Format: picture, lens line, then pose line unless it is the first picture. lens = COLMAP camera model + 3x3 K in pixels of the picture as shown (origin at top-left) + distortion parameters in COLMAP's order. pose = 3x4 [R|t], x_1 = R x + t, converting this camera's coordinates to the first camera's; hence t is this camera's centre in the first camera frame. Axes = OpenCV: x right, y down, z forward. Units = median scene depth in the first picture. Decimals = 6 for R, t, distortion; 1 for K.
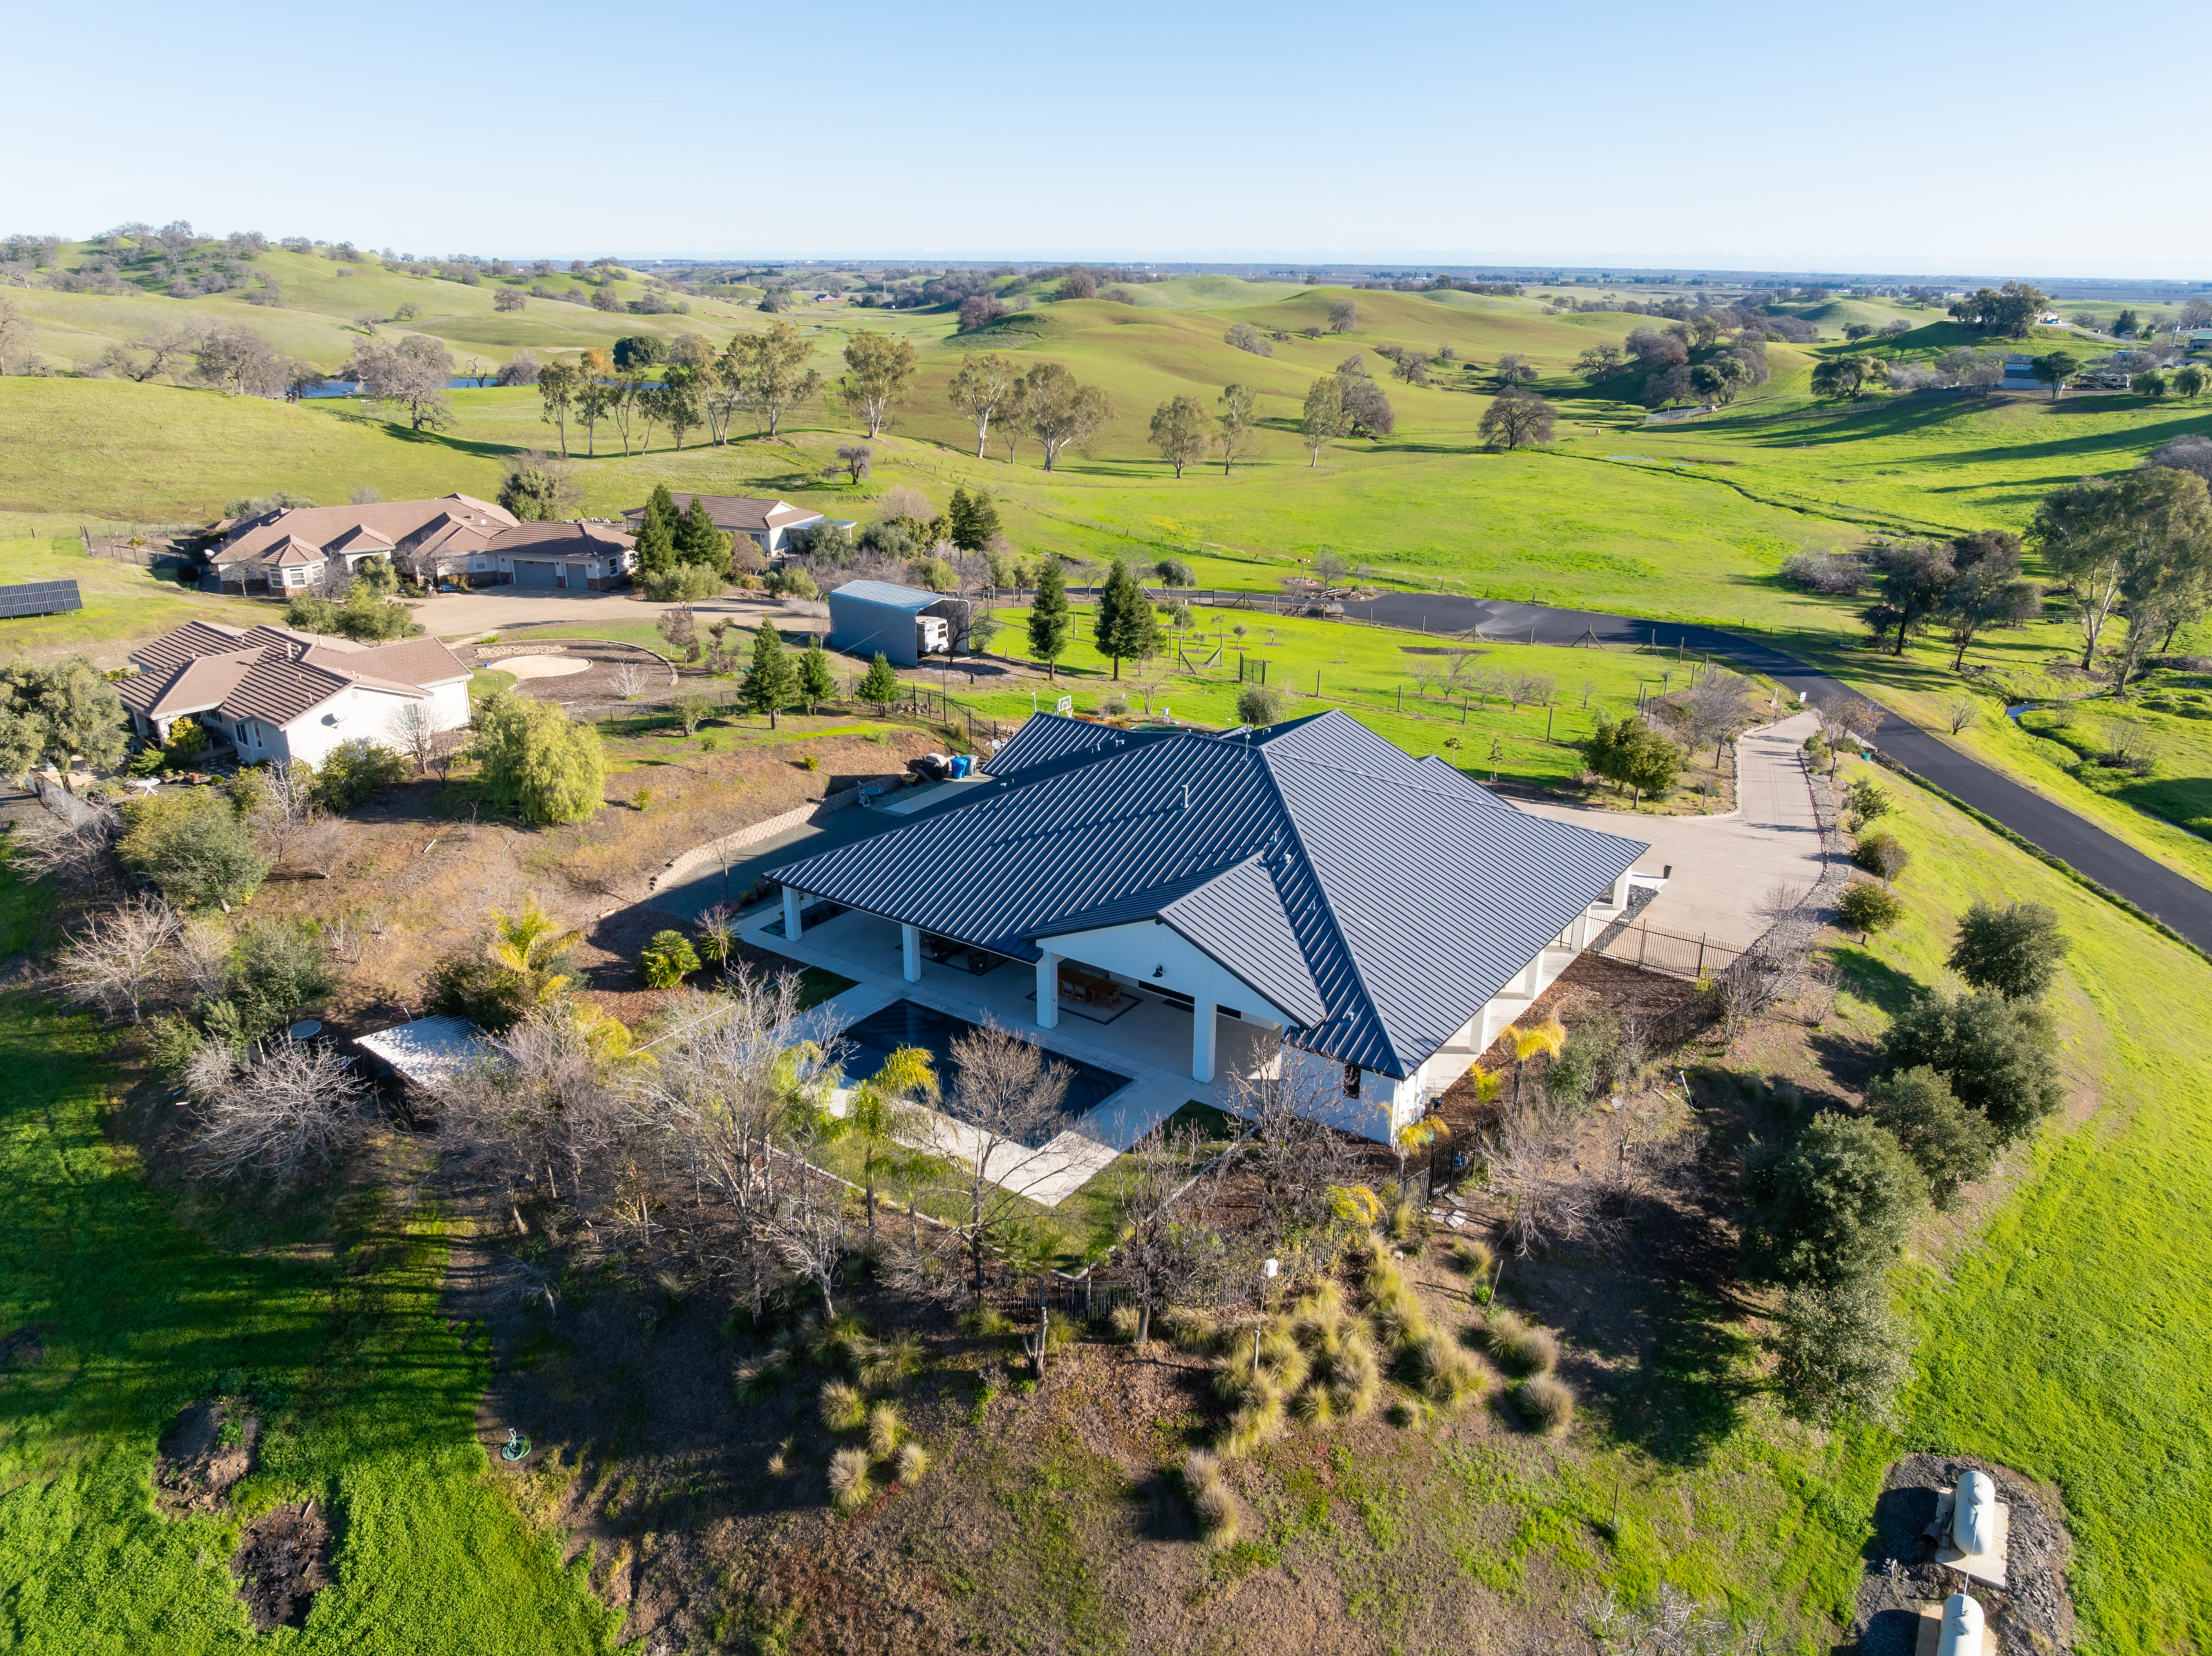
lens RADIAL K [[1546.7, 0, 1089.2], [0, 1546.7, 831.1], [0, 0, 1]] dist [-0.041052, 0.004458]
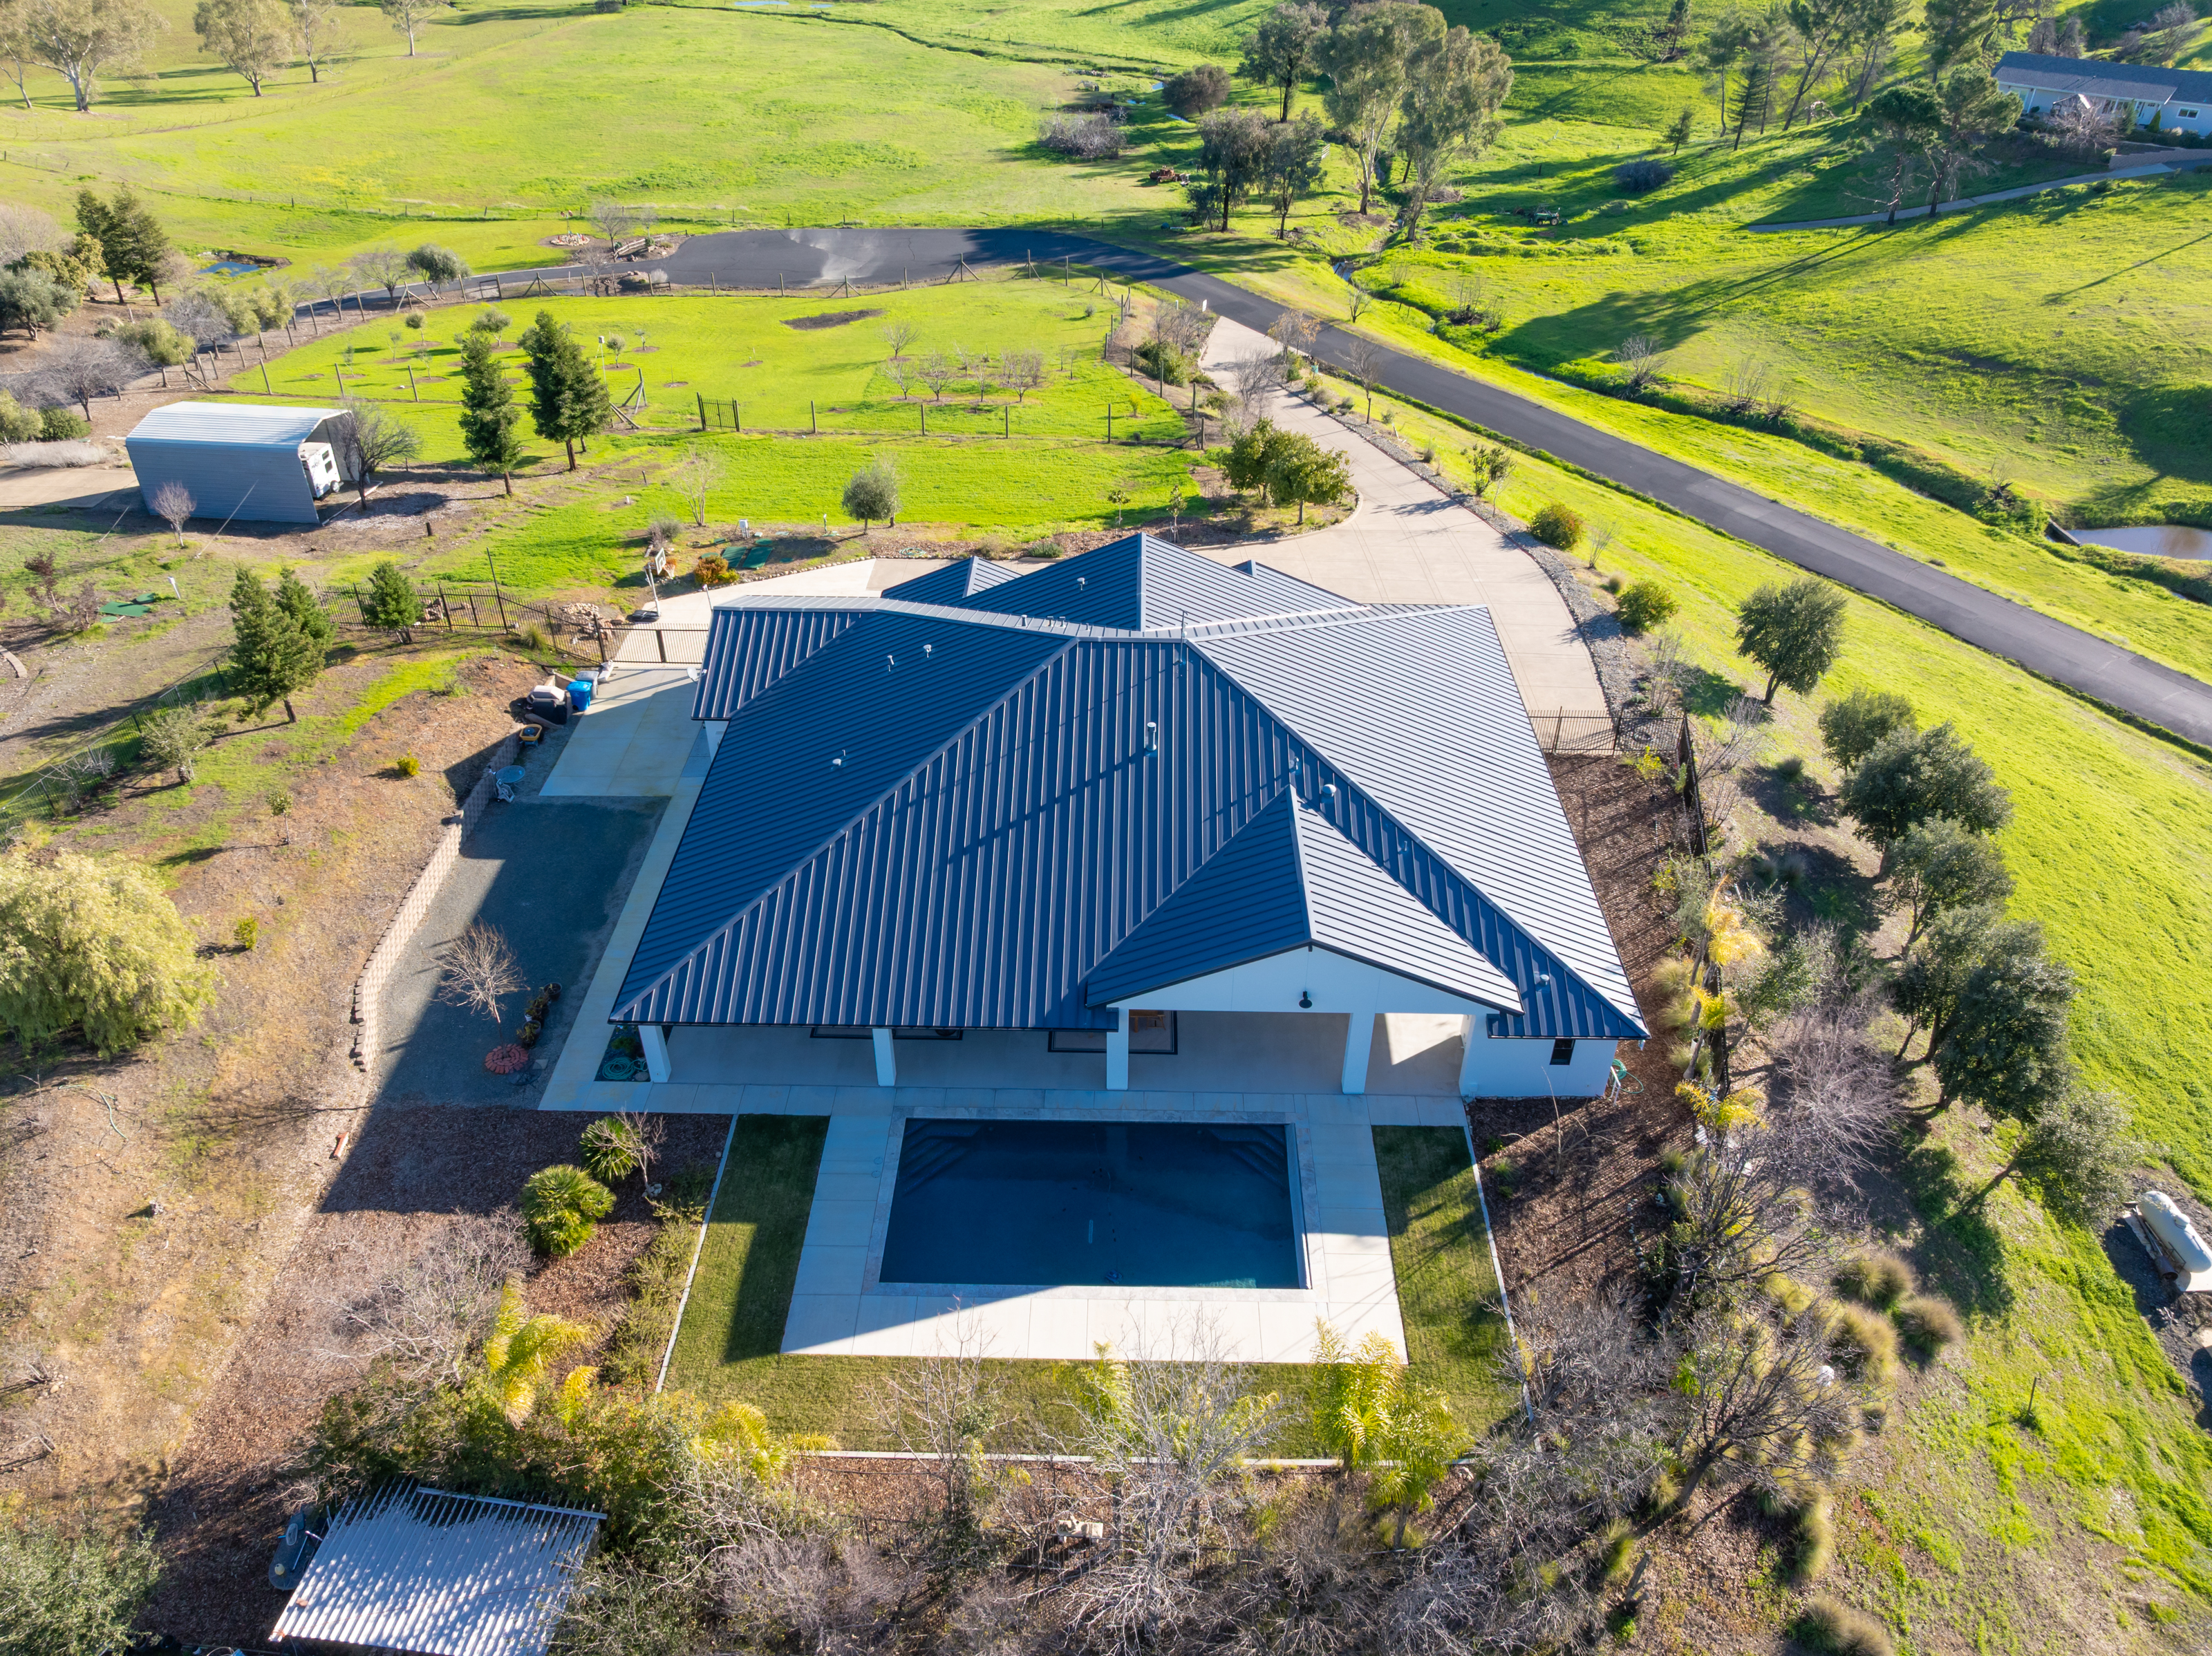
lens RADIAL K [[1566.8, 0, 1106.0], [0, 1566.8, 828.0], [0, 0, 1]] dist [-0.061435, 0.039288]
pose [[0.825767, -0.331066, 0.456623, -0.232870], [0.197779, 0.928161, 0.315278, -0.163015], [-0.528197, -0.170036, 0.831923, 0.246001]]
